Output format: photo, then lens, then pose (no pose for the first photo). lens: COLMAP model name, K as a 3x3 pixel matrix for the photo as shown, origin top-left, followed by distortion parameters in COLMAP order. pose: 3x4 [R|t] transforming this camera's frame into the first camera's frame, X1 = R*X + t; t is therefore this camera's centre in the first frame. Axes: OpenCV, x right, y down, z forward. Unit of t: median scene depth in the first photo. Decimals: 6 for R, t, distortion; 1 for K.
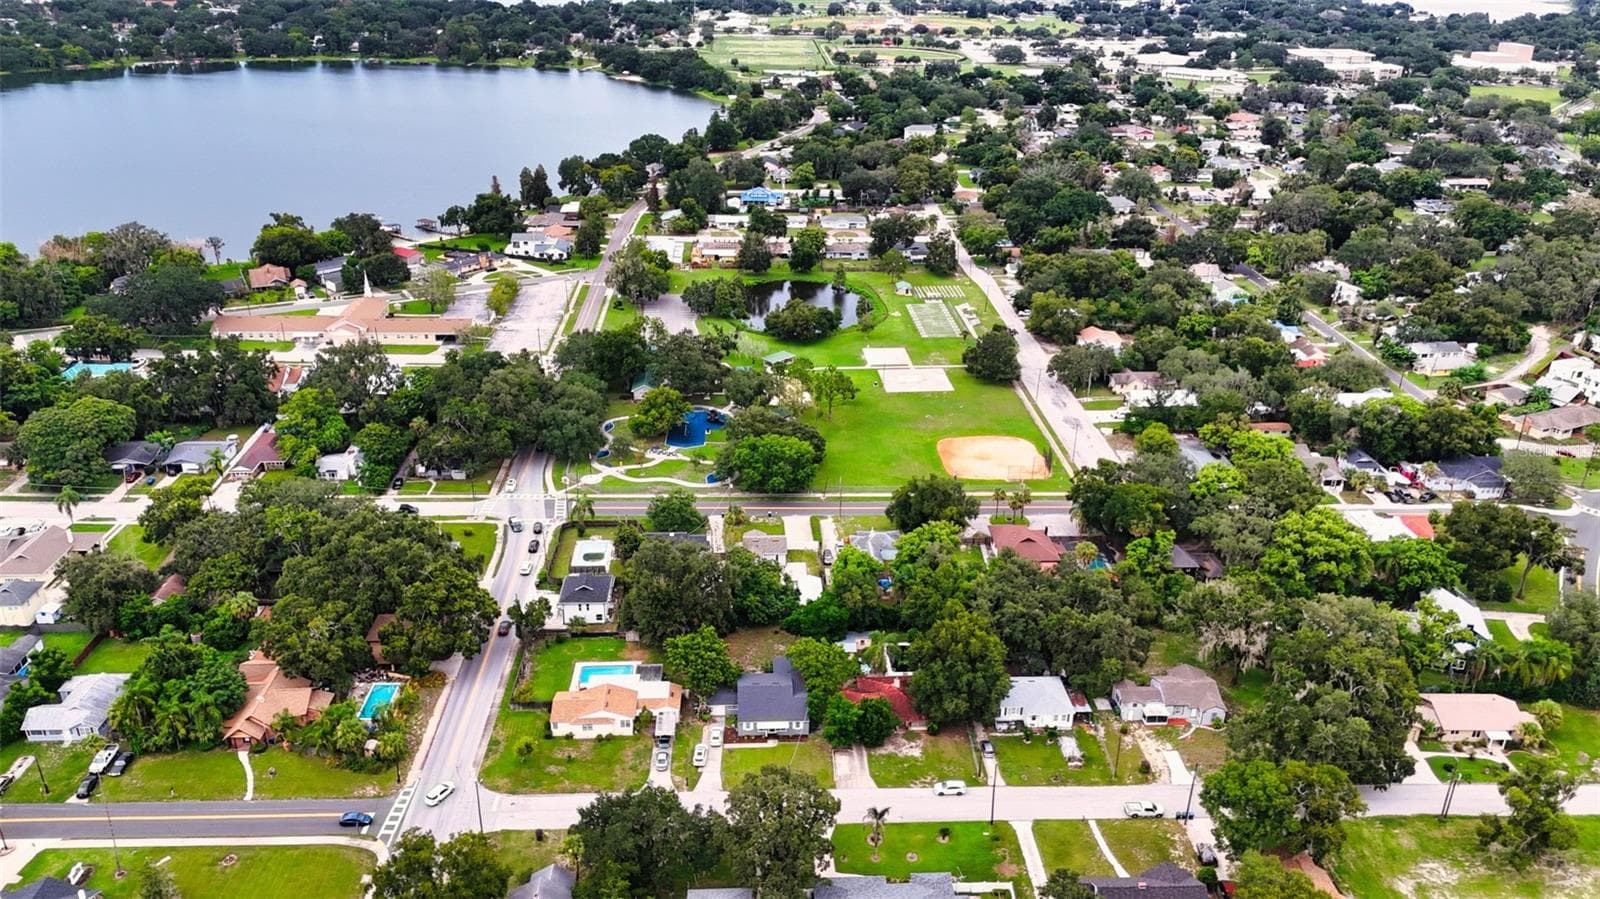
lens RADIAL K [[1170.7, 0, 799.3], [0, 1170.7, 449.7], [0, 0, 1]] dist [0.095397, -0.096622]
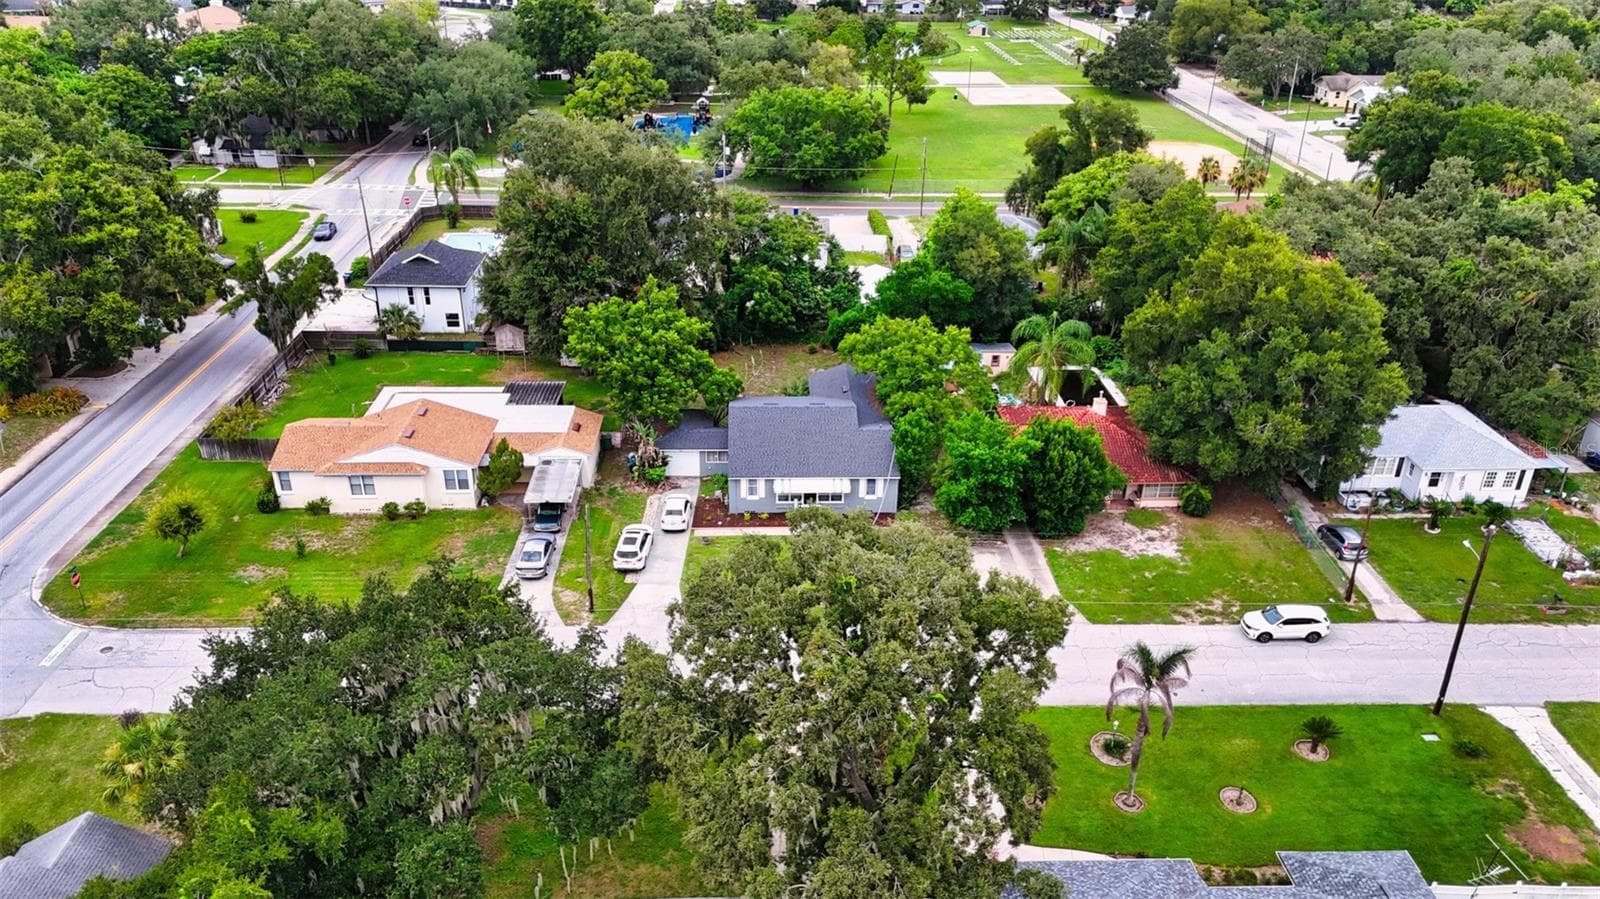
lens RADIAL K [[1170.7, 0, 799.3], [0, 1170.7, 449.7], [0, 0, 1]] dist [0.095397, -0.096622]
pose [[0.999891, 0.004194, -0.014185, -0.021014], [-0.003633, 0.999218, 0.039368, 0.203613], [0.014339, -0.039312, 0.999124, 0.583594]]
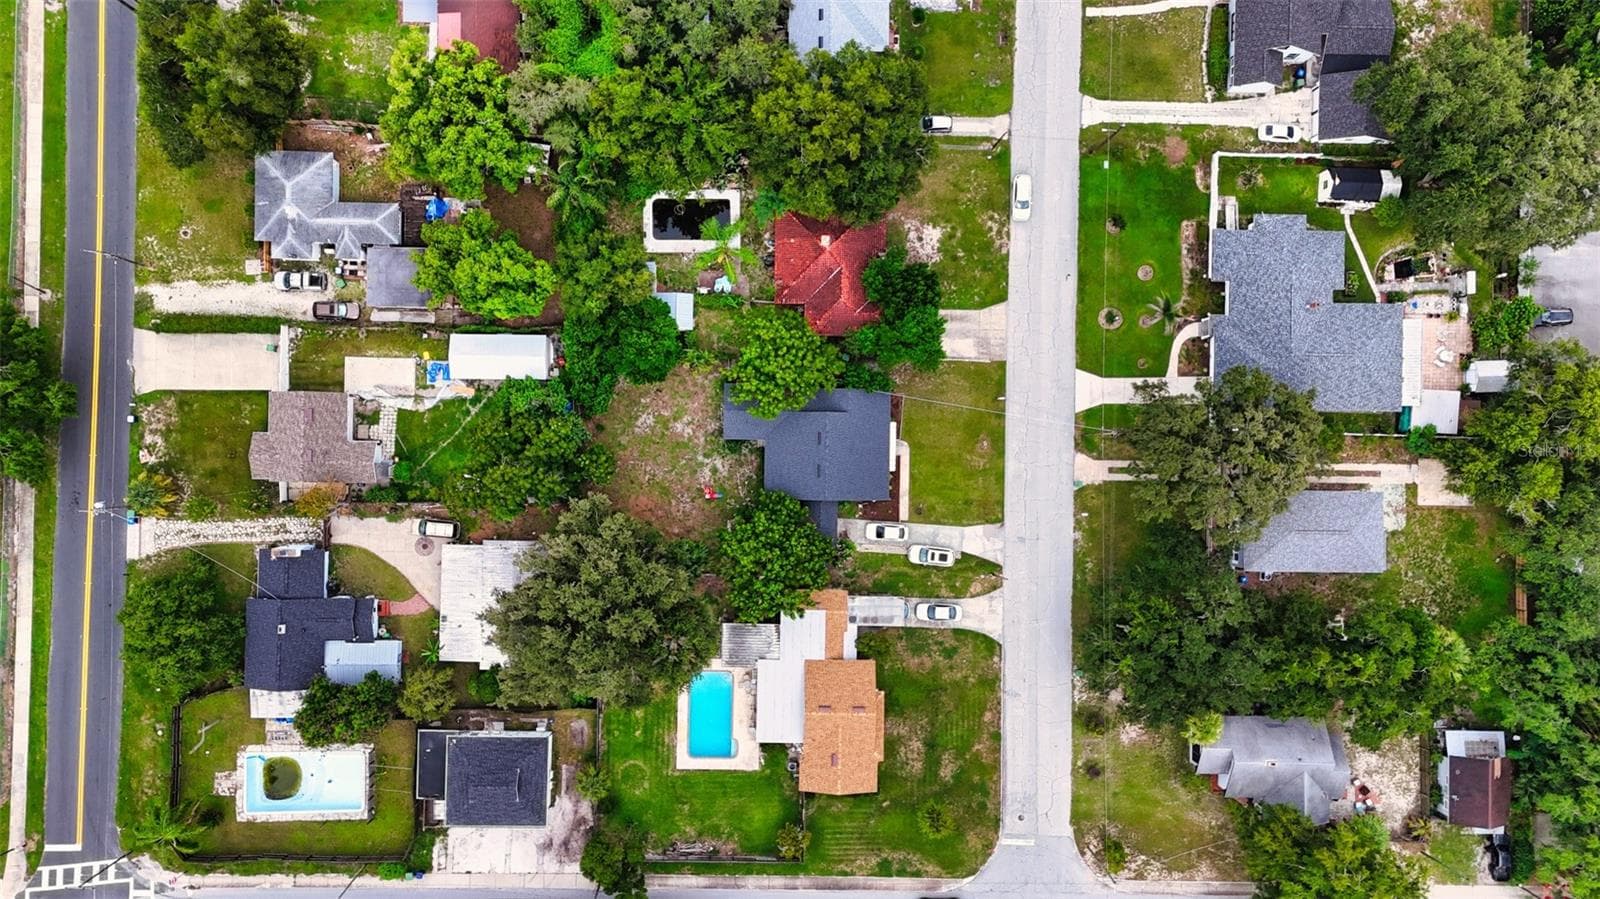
lens RADIAL K [[1170.7, 0, 799.3], [0, 1170.7, 449.7], [0, 0, 1]] dist [0.095397, -0.096622]
pose [[0.063997, -0.997854, -0.013882, -0.018098], [0.381087, 0.011579, 0.924467, -0.378521], [-0.922322, -0.064453, 0.381010, 0.794307]]
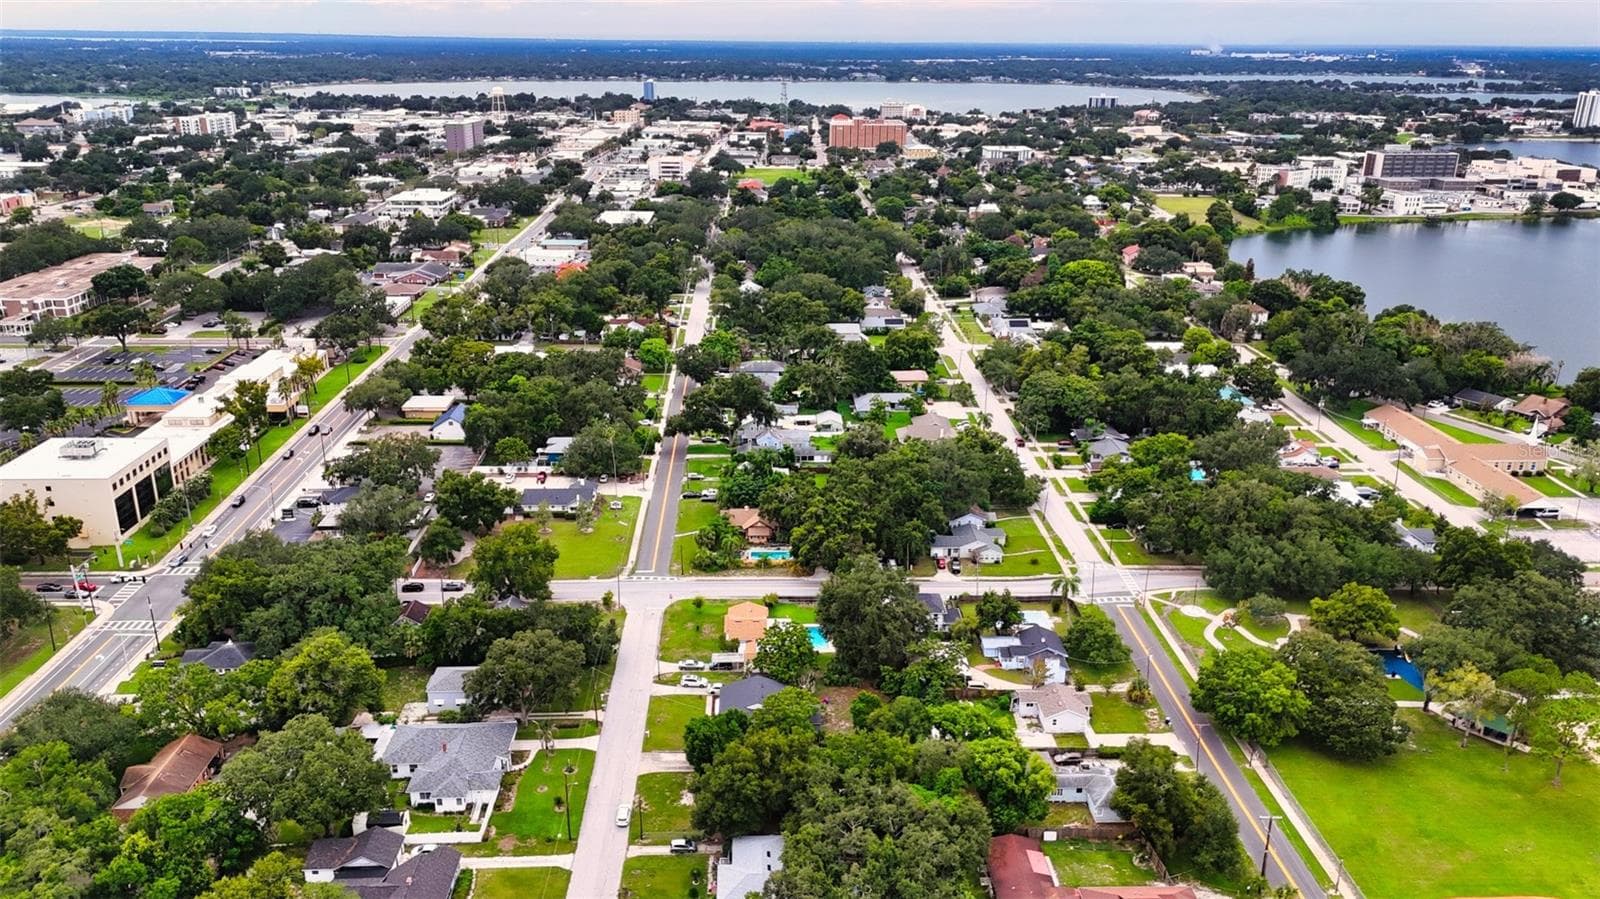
lens RADIAL K [[1170.7, 0, 799.3], [0, 1170.7, 449.7], [0, 0, 1]] dist [0.095397, -0.096622]
pose [[-0.004208, 0.316990, -0.948419, 0.906276], [-0.423017, 0.858825, 0.288922, -0.303586], [0.906112, 0.402413, 0.130478, 0.826650]]
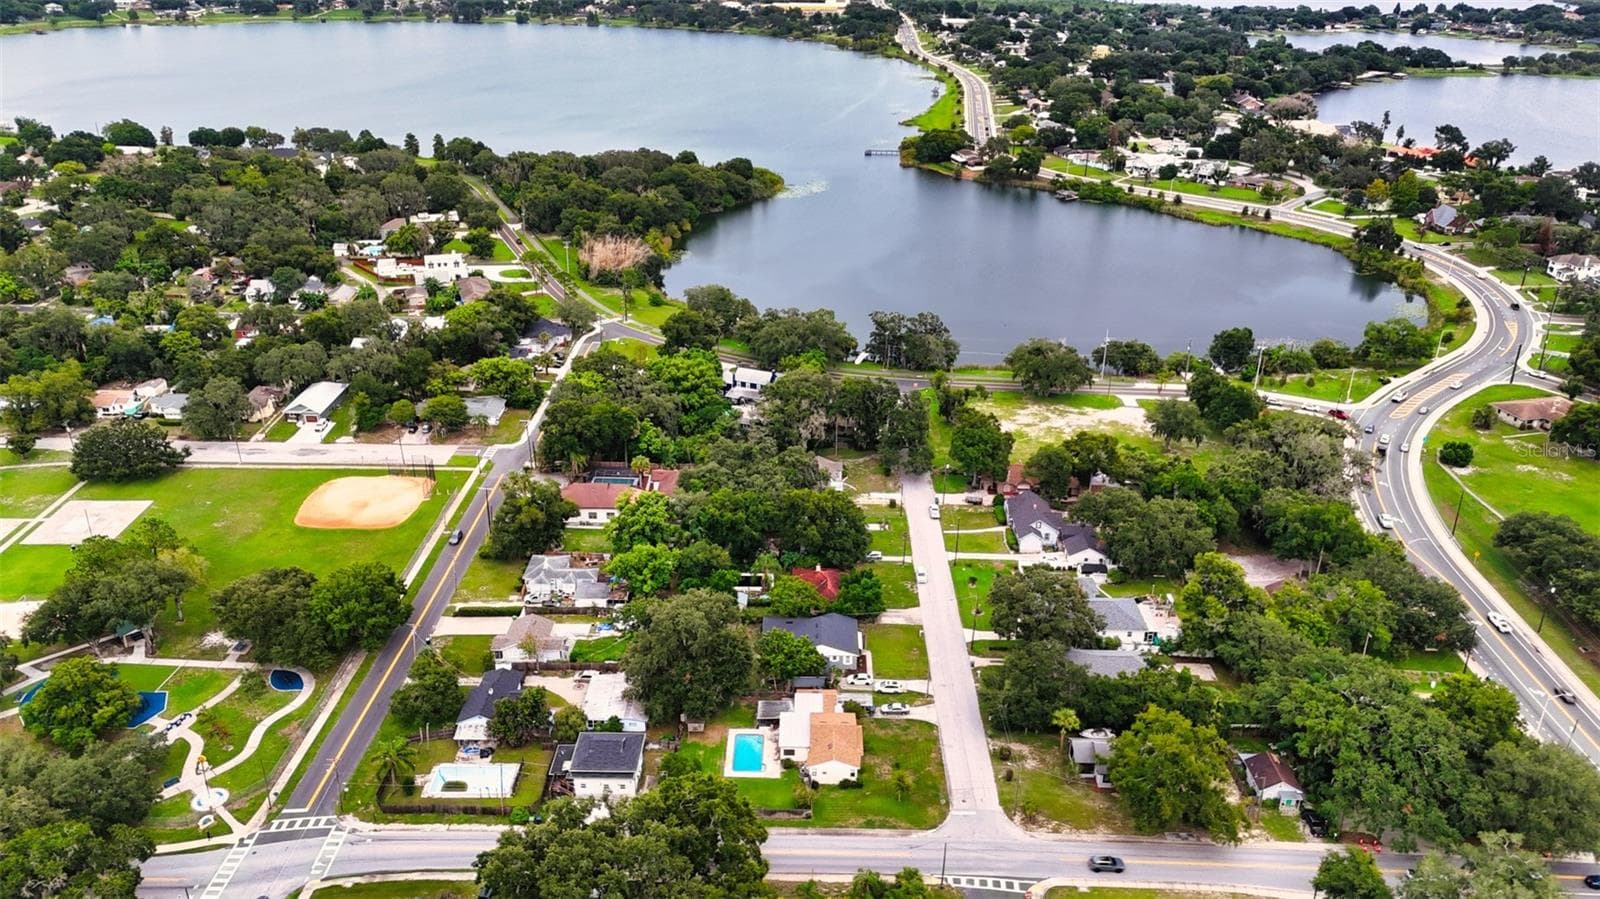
lens RADIAL K [[1170.7, 0, 799.3], [0, 1170.7, 449.7], [0, 0, 1]] dist [0.095397, -0.096622]
pose [[0.062142, -0.422916, 0.904036, -0.950722], [0.398536, 0.840955, 0.366011, -0.347753], [-0.915045, 0.337546, 0.220806, 0.737951]]
